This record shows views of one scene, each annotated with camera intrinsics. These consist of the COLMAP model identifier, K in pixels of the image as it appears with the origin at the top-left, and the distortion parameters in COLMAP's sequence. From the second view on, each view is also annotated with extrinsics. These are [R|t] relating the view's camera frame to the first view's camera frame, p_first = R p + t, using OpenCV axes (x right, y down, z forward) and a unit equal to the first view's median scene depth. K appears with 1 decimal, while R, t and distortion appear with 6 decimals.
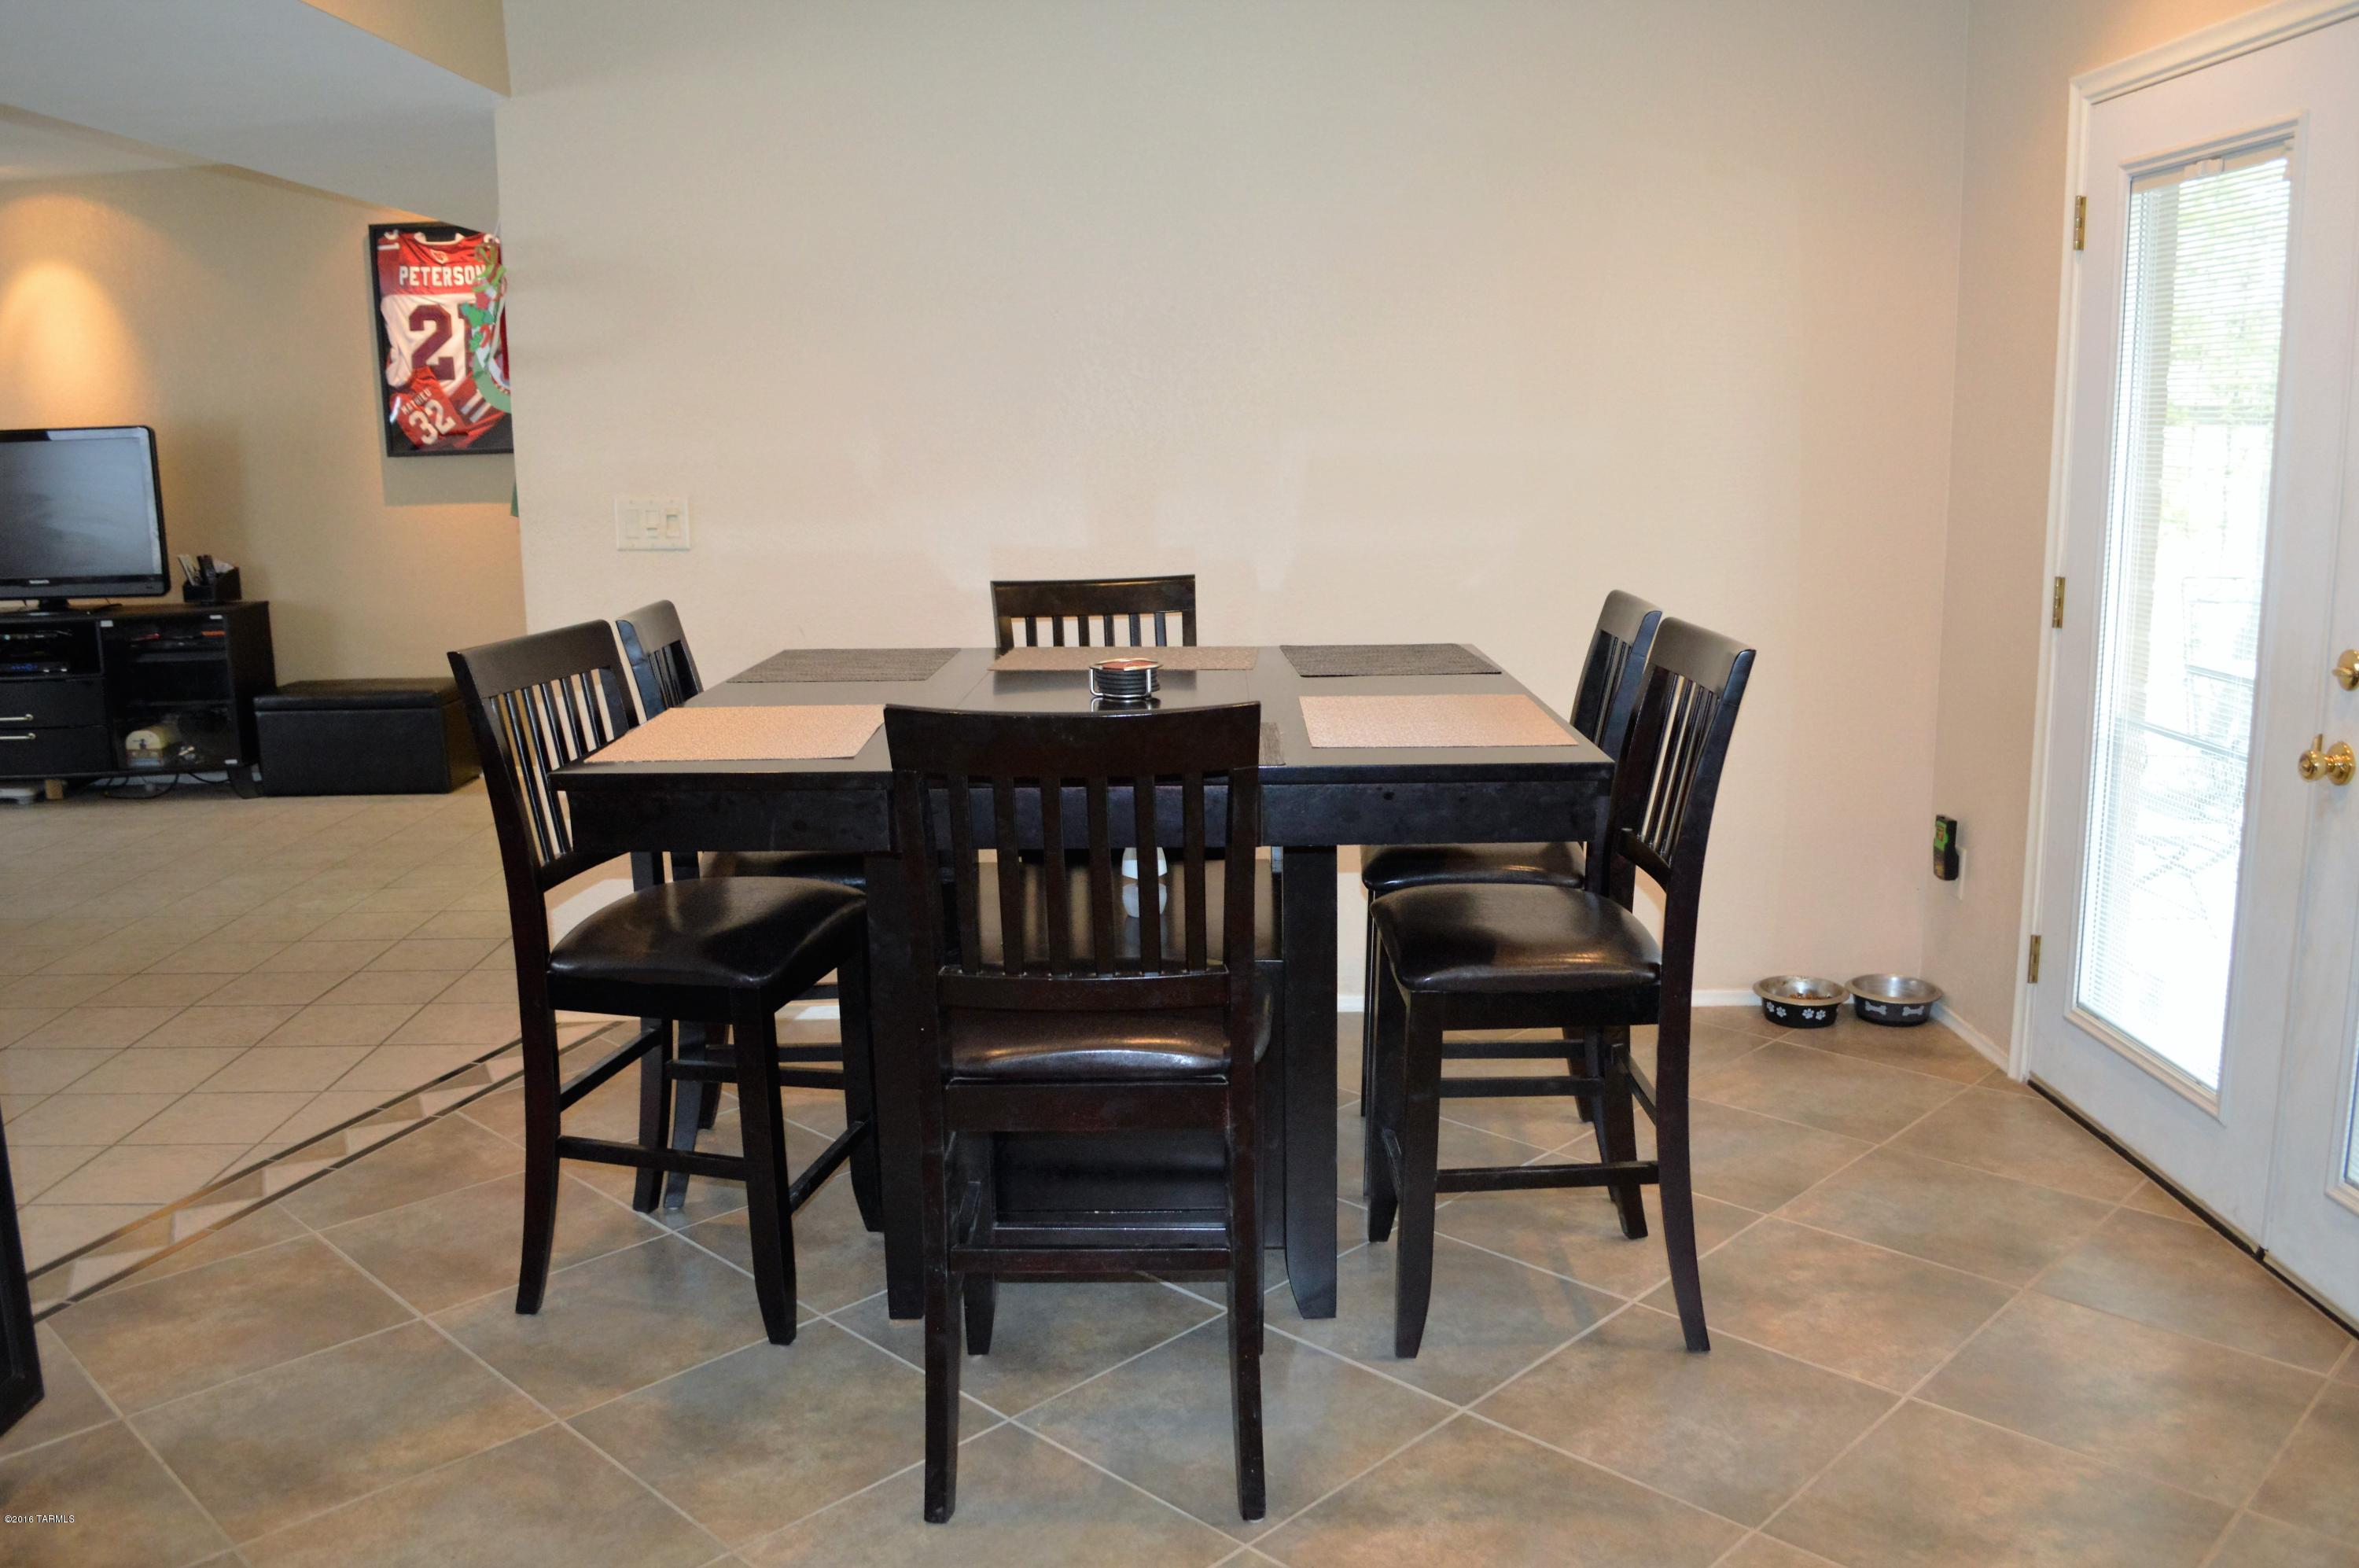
lens RADIAL K [[1868.2, 0, 1179.5], [0, 1868.2, 784.0], [0, 0, 1]] dist [-0.081978, 0.008480]
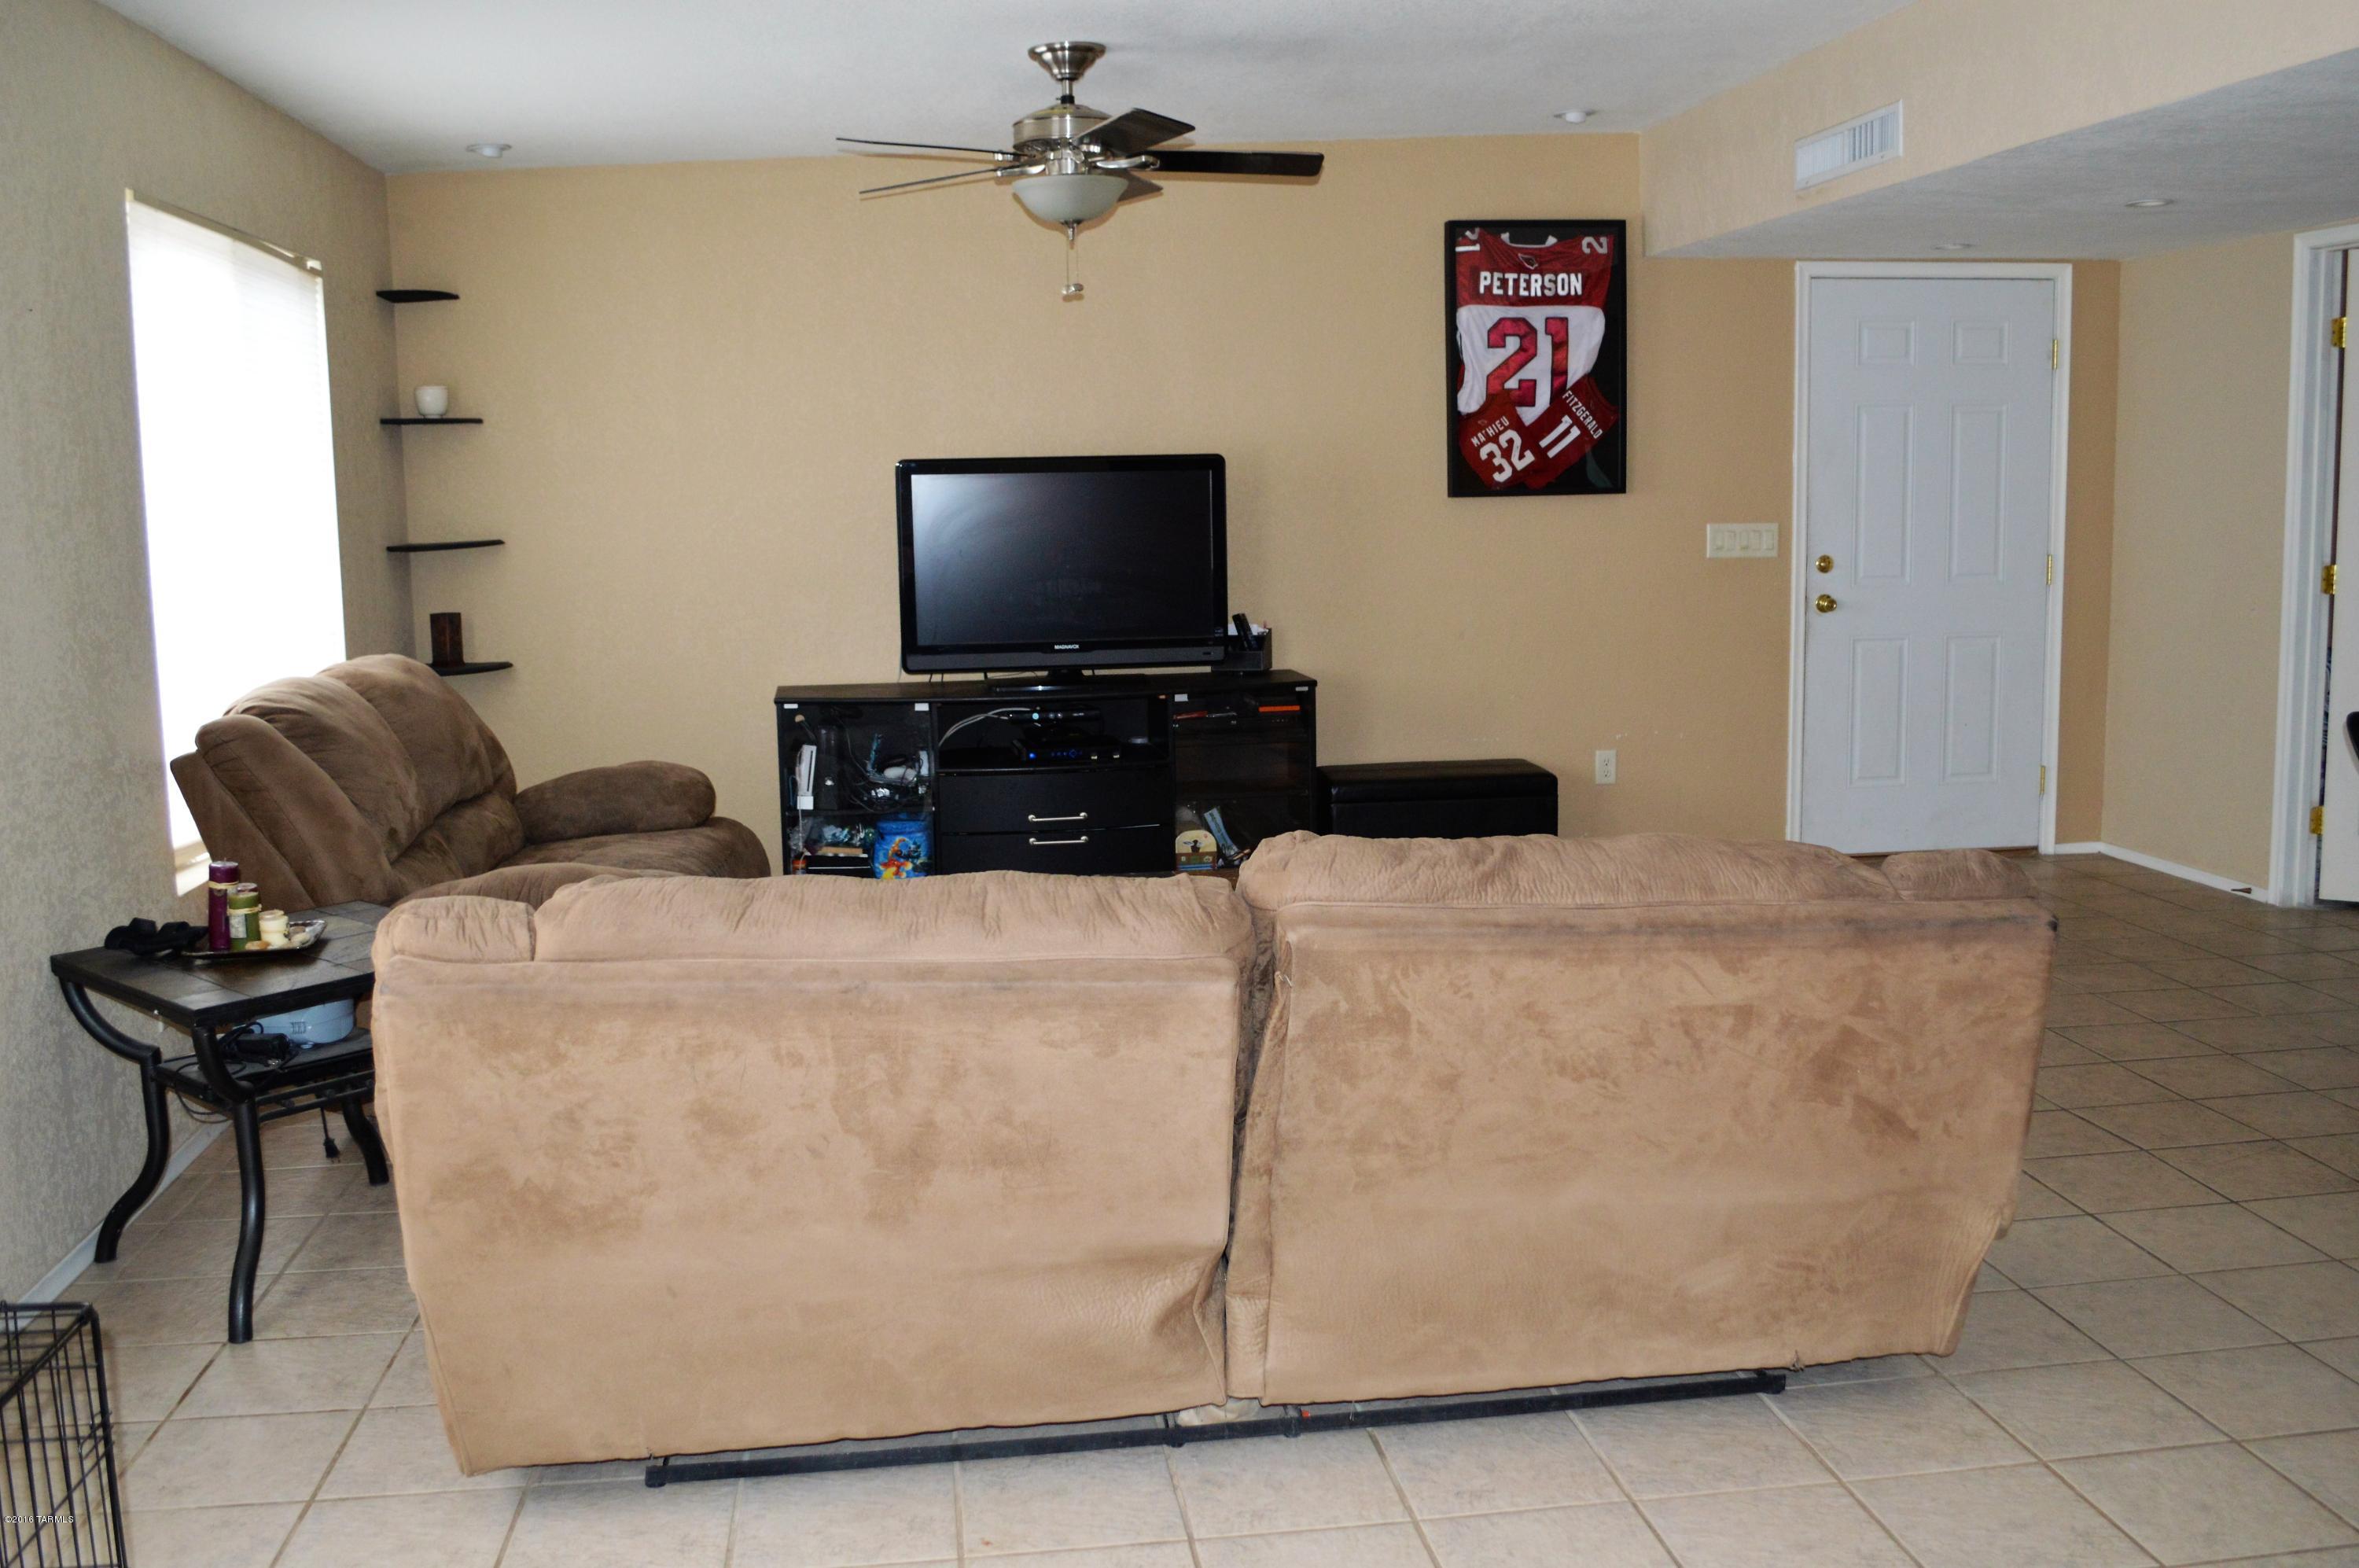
lens RADIAL K [[2093.1, 0, 1179.5], [0, 2093.1, 784.0], [0, 0, 1]] dist [-0.070432, 0.007969]
pose [[0.994676, -0.021298, 0.100822, -0.661999], [0.026042, 0.998604, -0.045965, -0.006968], [-0.099702, 0.048346, 0.993842, 0.072557]]
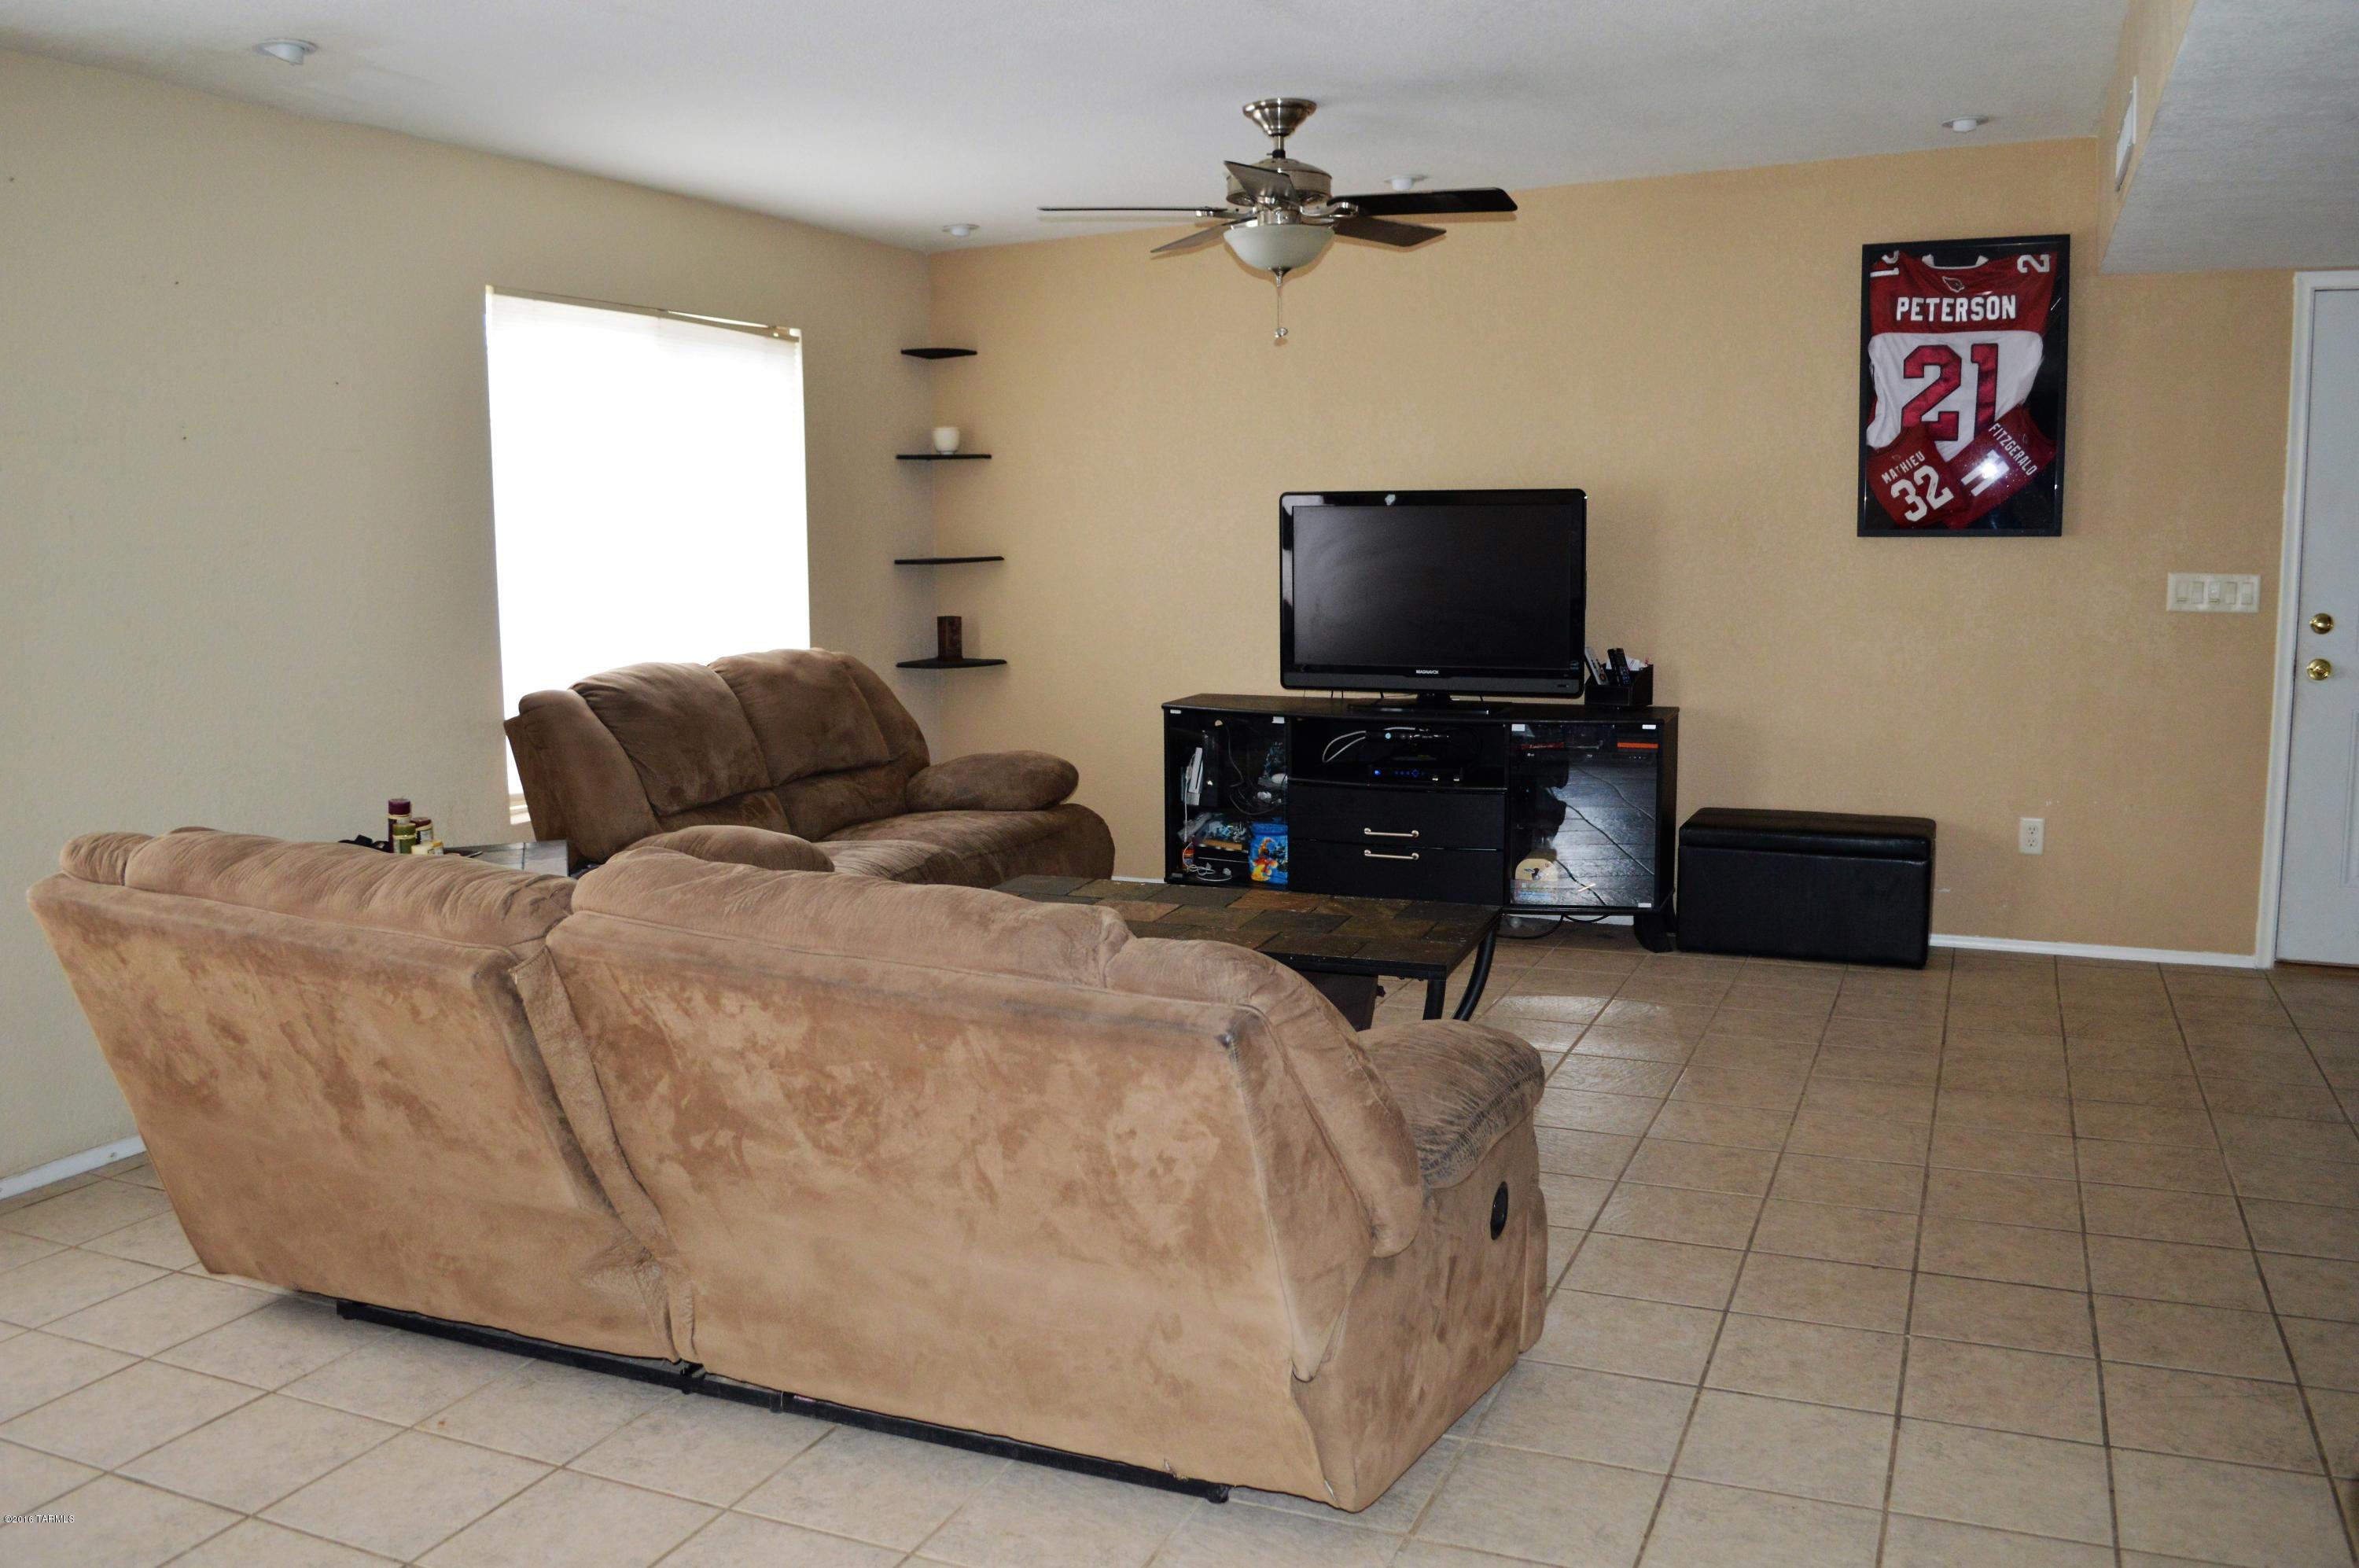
lens RADIAL K [[1892.1, 0, 1179.5], [0, 1892.1, 784.0], [0, 0, 1]] dist [-0.078711, 0.002793]
pose [[0.910104, 0.061284, -0.409824, -0.364494], [-0.079969, 0.996387, -0.028590, -0.025125], [0.406591, 0.058793, 0.911717, 0.151162]]
